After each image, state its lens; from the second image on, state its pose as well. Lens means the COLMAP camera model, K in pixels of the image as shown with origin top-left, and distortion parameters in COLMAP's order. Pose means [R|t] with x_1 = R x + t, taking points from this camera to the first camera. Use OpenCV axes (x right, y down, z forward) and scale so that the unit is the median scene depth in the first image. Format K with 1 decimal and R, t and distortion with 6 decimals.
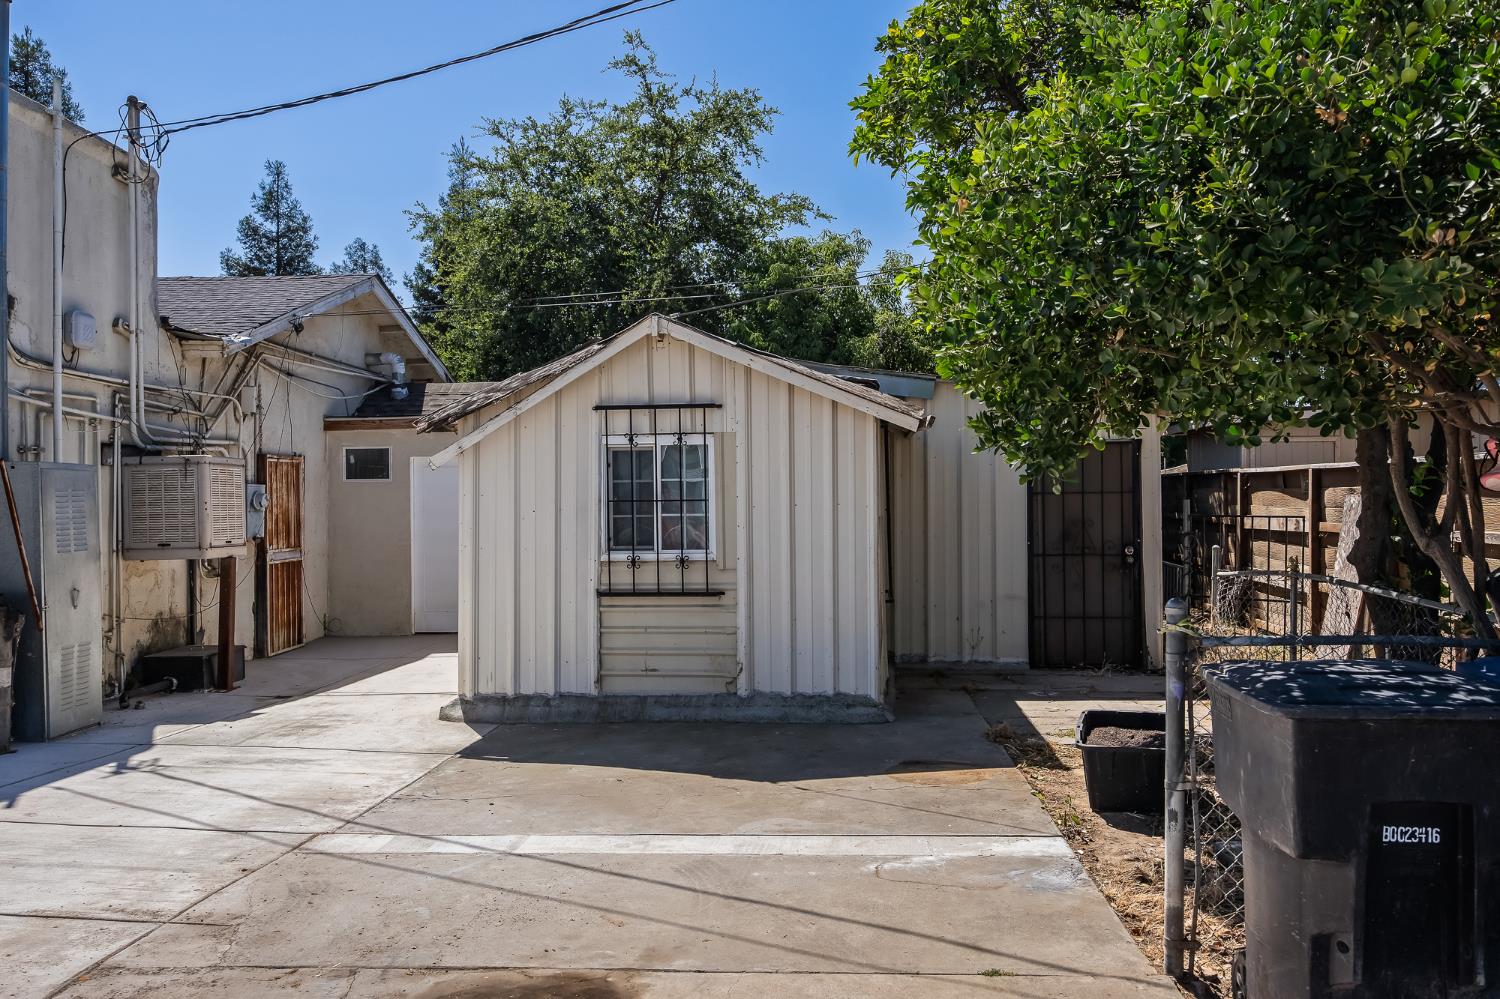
lens RADIAL K [[1182.9, 0, 747.8], [0, 1182.9, 498.5], [0, 0, 1]] dist [0.002563, 0.004014]
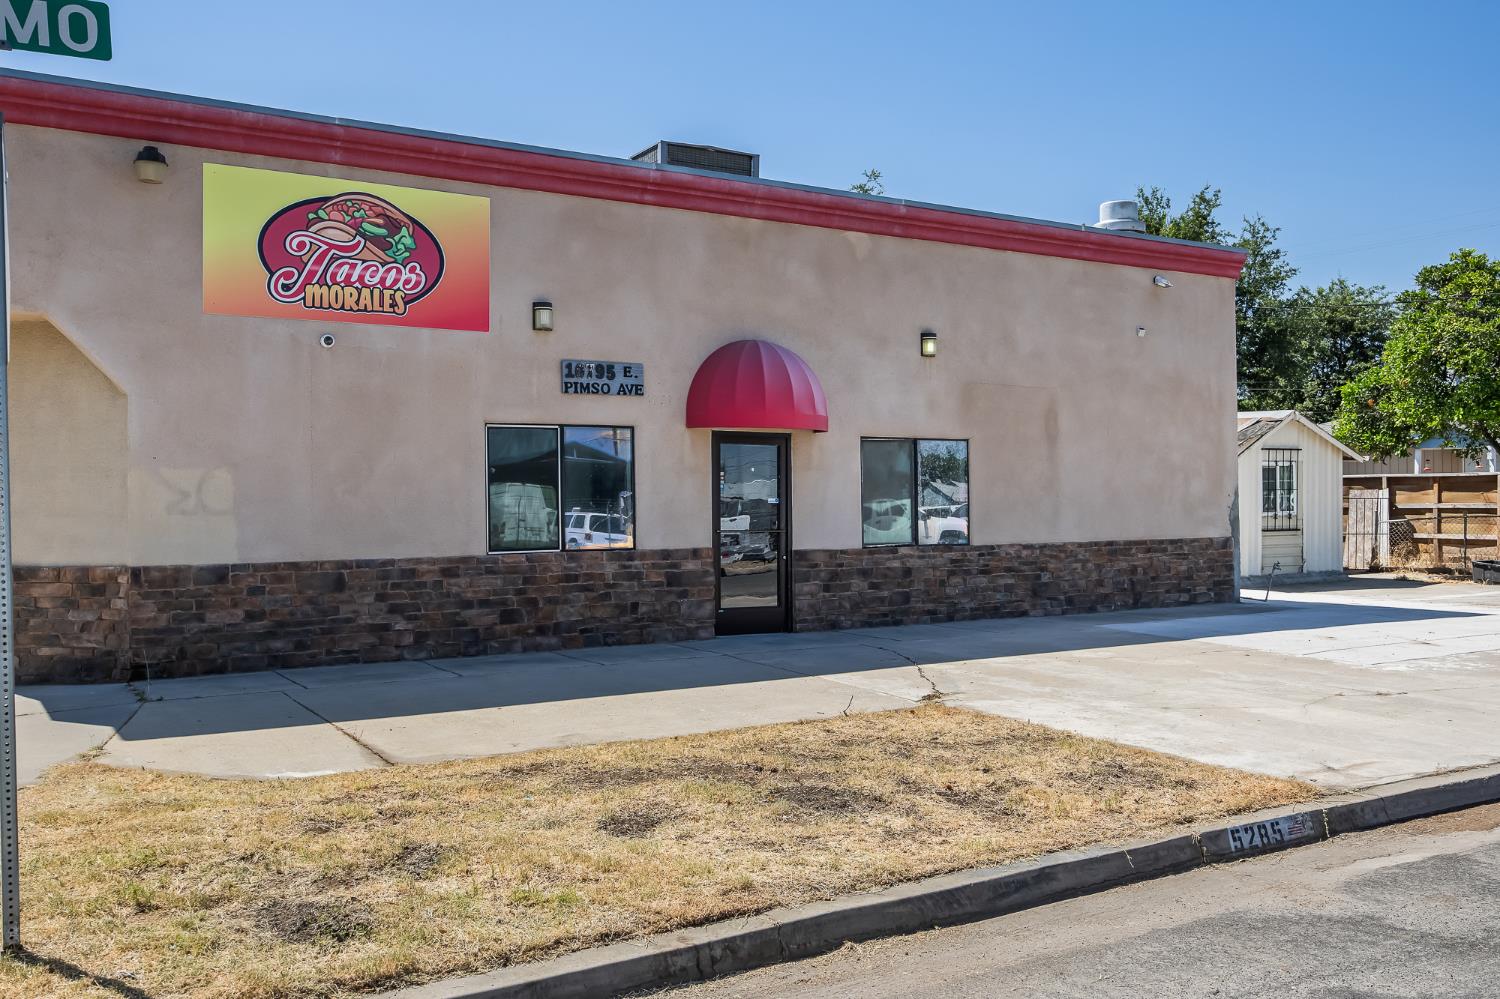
lens RADIAL K [[1339.1, 0, 750.0], [0, 1339.1, 496.8], [0, 0, 1]] dist [0.010002, 0.004049]
pose [[0.809442, 0.003950, 0.587187, -2.437222], [-0.002289, 0.999991, -0.003572, 0.027061], [-0.587195, 0.001547, 0.809444, -0.505578]]
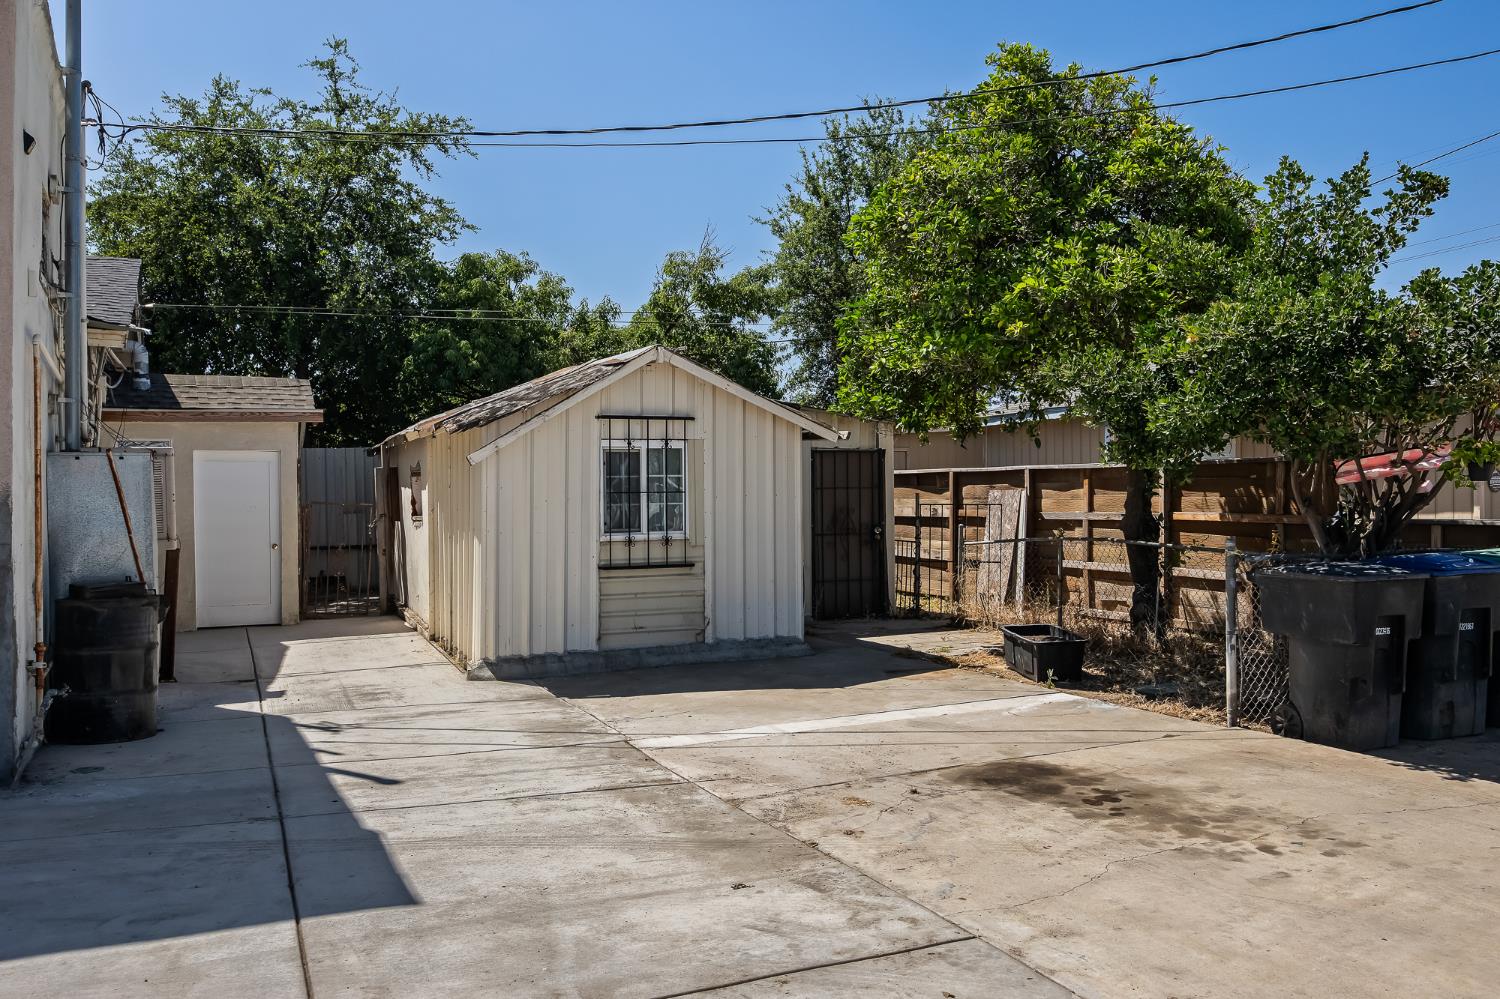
lens RADIAL K [[1182.9, 0, 752.5], [0, 1182.9, 501.6], [0, 0, 1]] dist [0.002563, 0.004014]
pose [[0.869122, -0.002577, 0.494591, -0.596937], [0.000773, 0.999992, 0.003852, 0.006833], [-0.494597, -0.002966, 0.869117, -0.146506]]
